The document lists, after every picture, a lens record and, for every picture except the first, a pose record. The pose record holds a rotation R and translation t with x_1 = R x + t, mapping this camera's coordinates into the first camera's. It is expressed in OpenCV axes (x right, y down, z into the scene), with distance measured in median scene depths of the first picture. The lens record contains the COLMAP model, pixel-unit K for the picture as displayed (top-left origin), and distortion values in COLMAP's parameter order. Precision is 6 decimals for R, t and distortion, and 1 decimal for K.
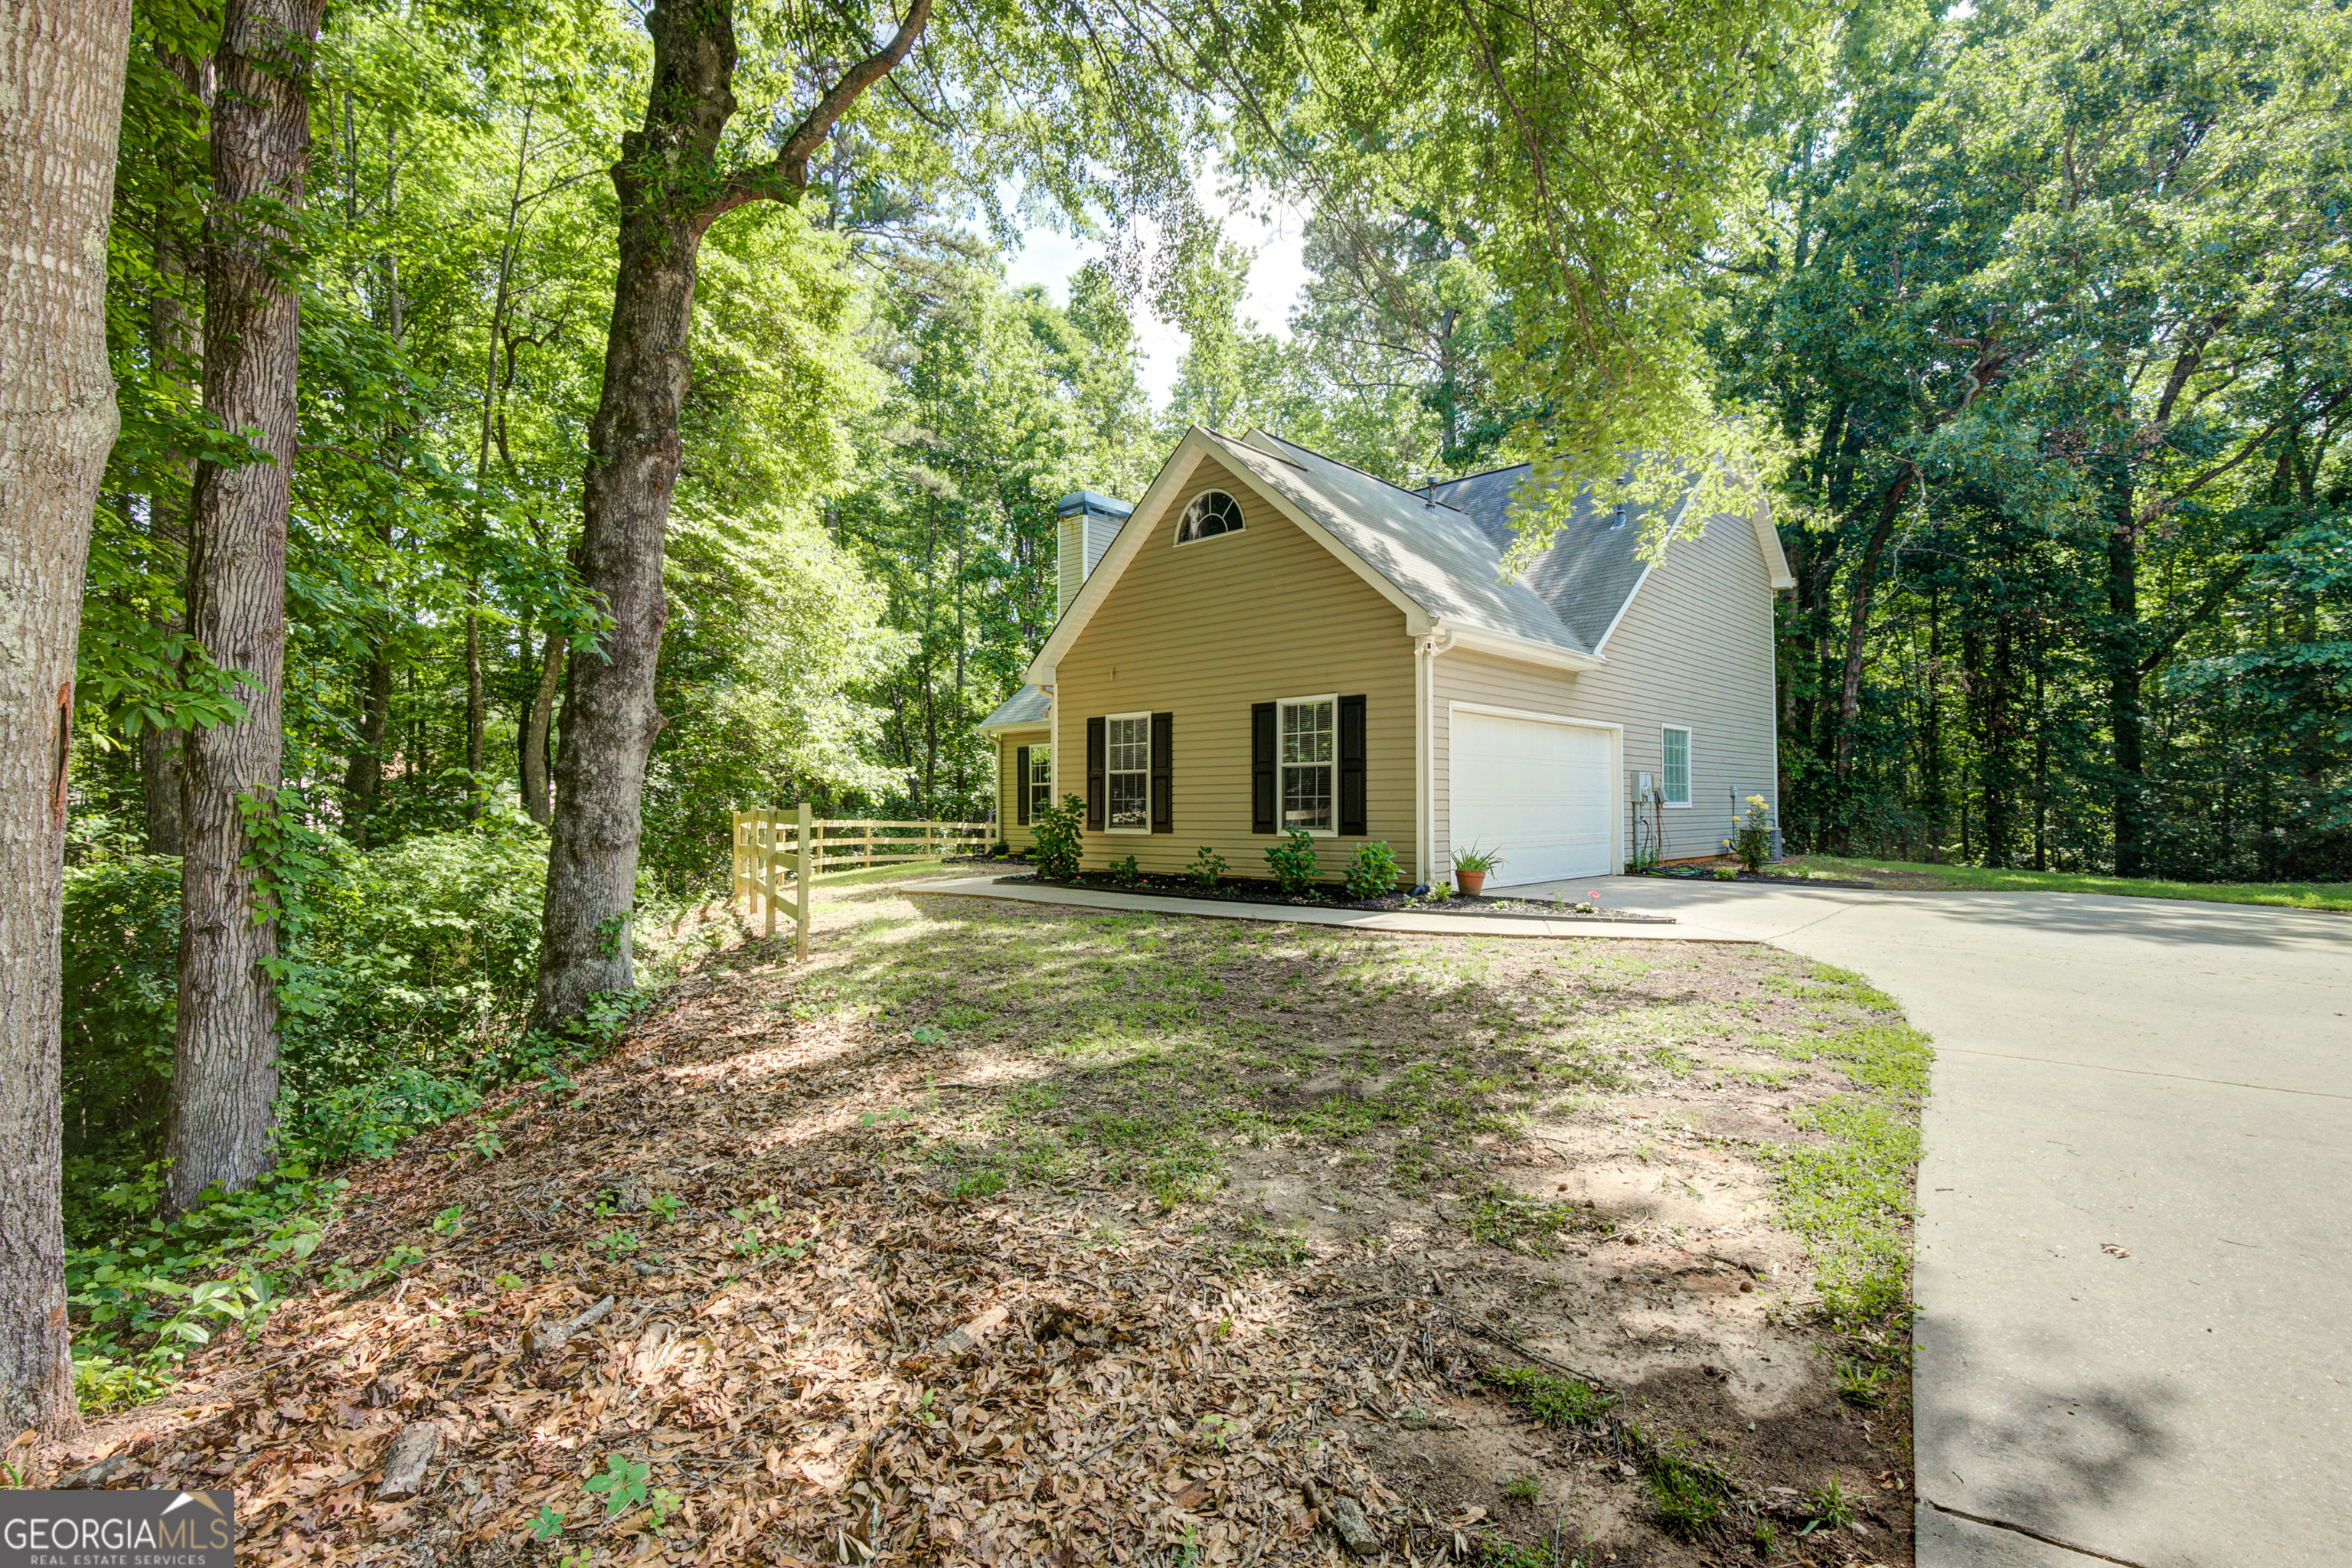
lens RADIAL K [[1078.6, 0, 1189.0], [0, 1078.6, 777.3], [0, 0, 1]] dist [0.001020, 0.000141]
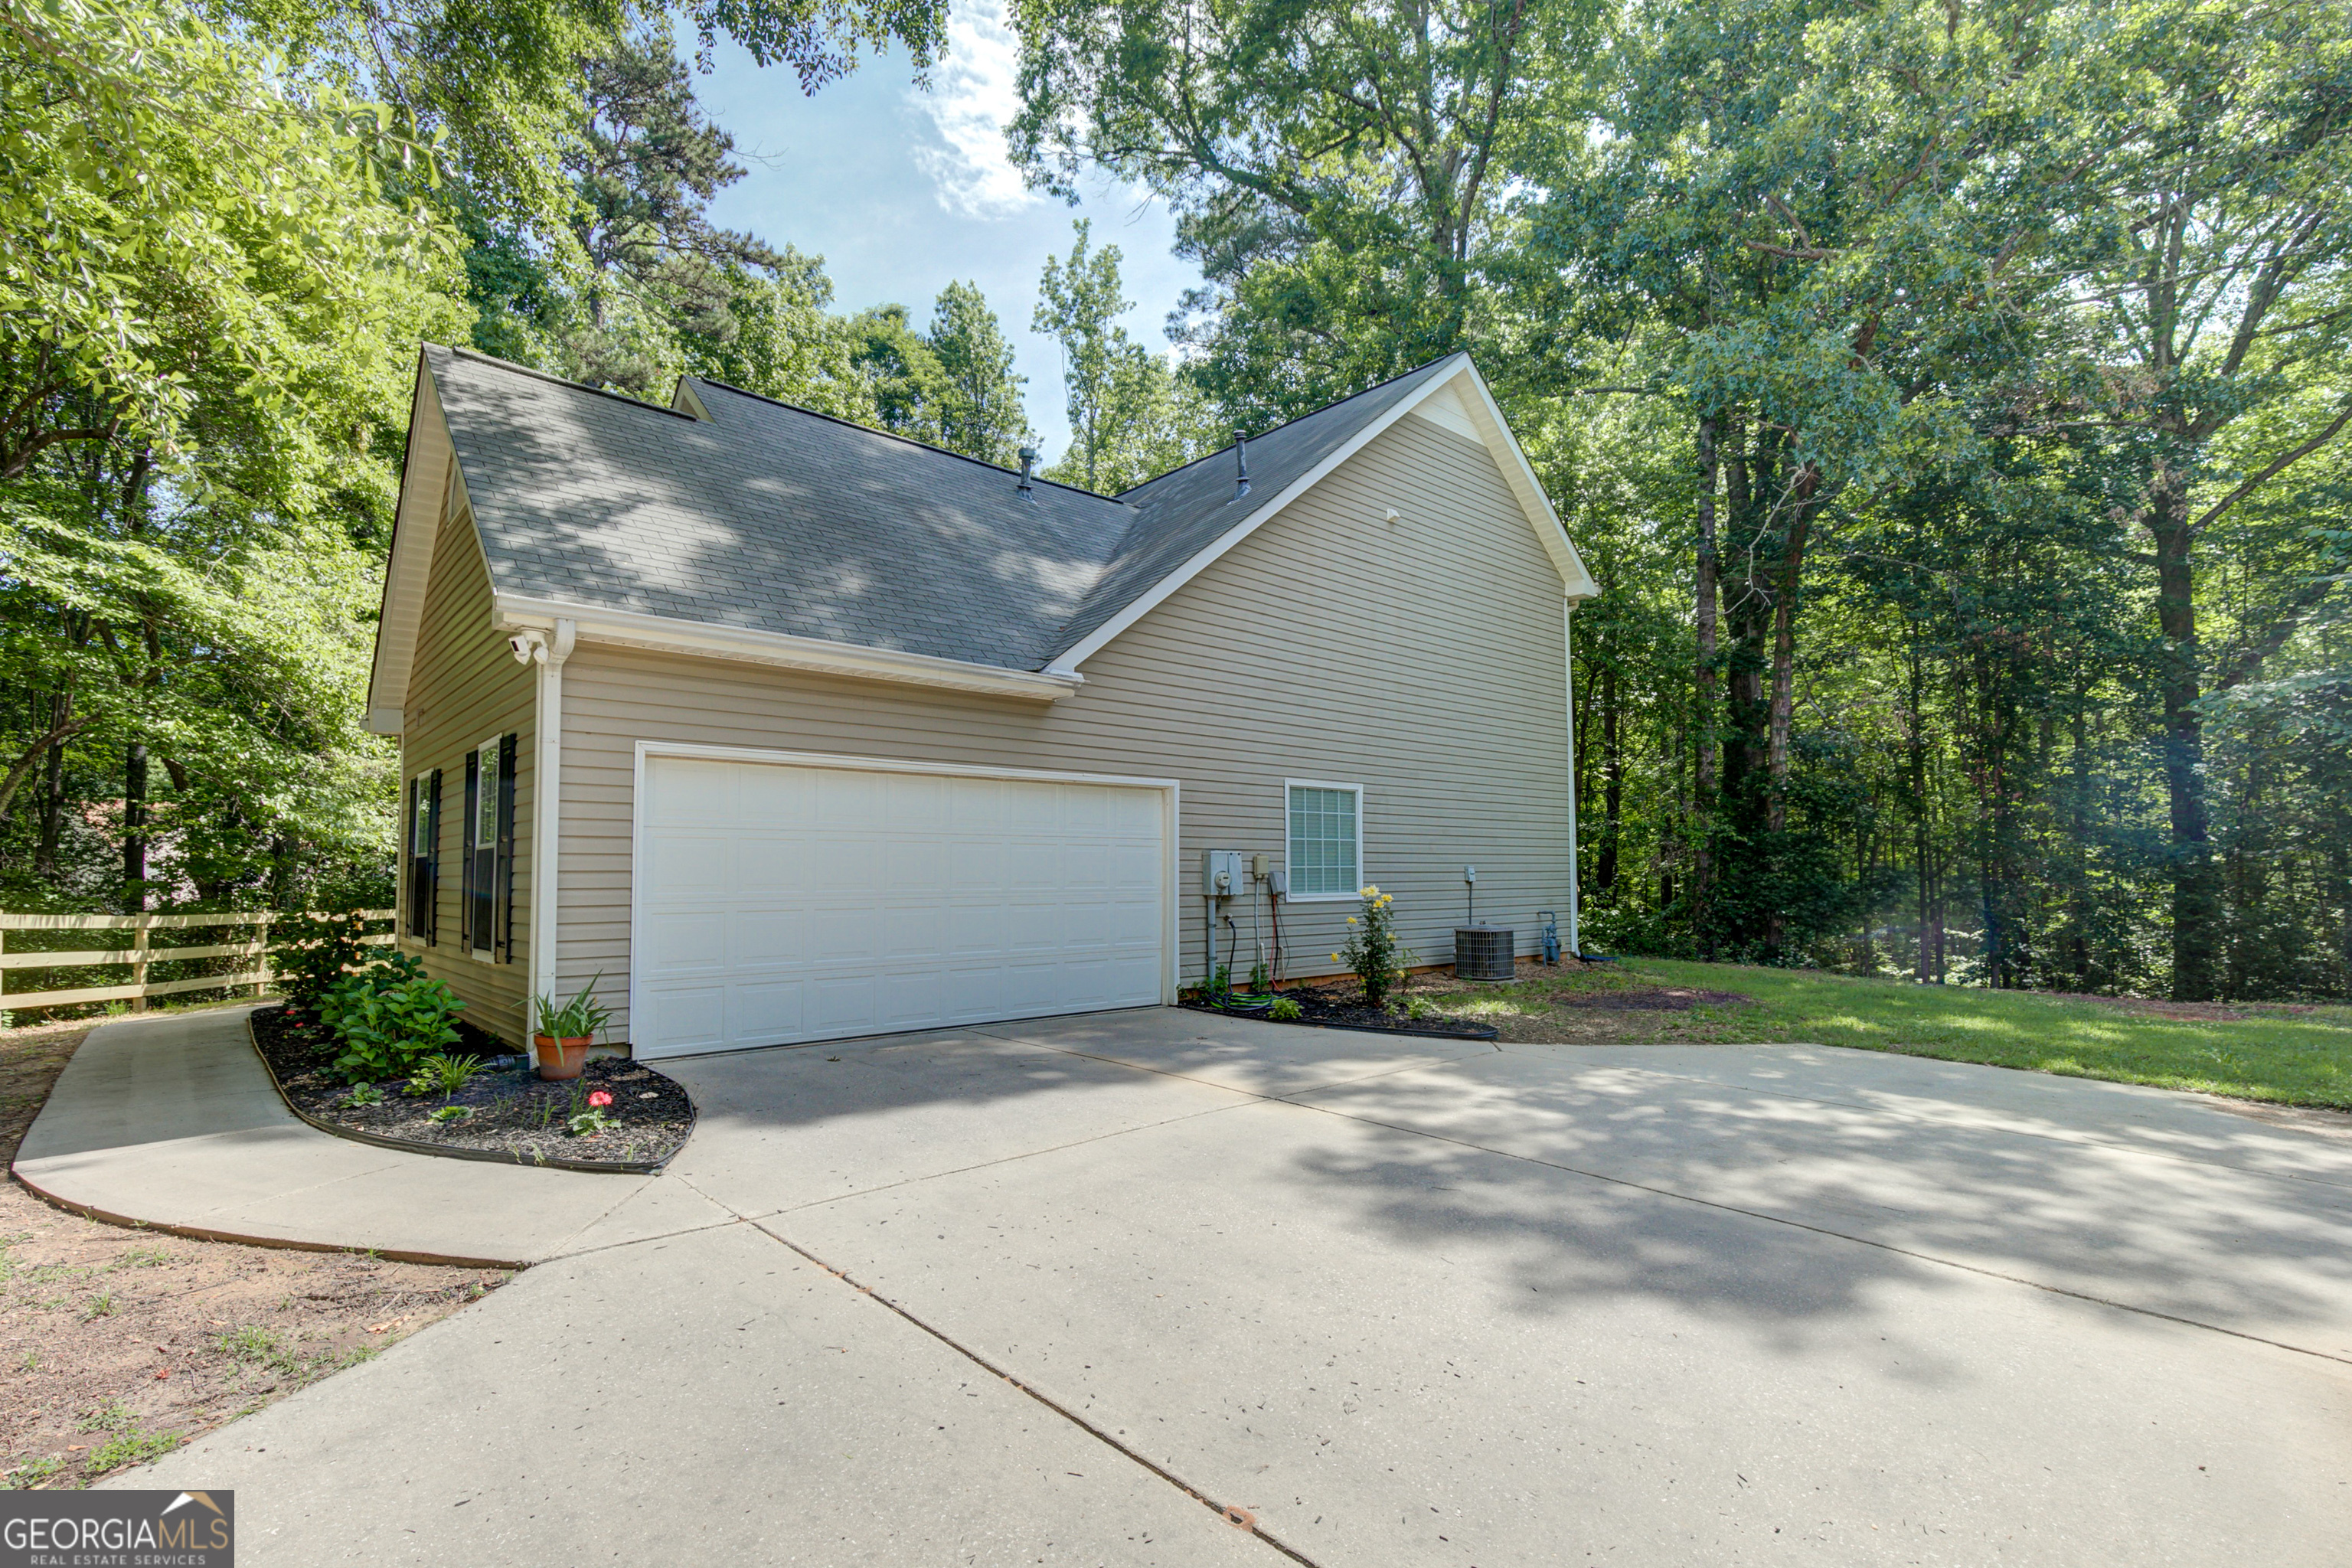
lens RADIAL K [[1079.4, 0, 1173.4], [0, 1079.4, 829.8], [0, 0, 1]] dist [-0.001925, -0.000253]
pose [[0.995784, -0.004989, -0.091589, 0.255417], [0.003851, 0.999913, -0.012599, -0.005425], [0.091644, 0.012193, 0.995717, 0.181467]]
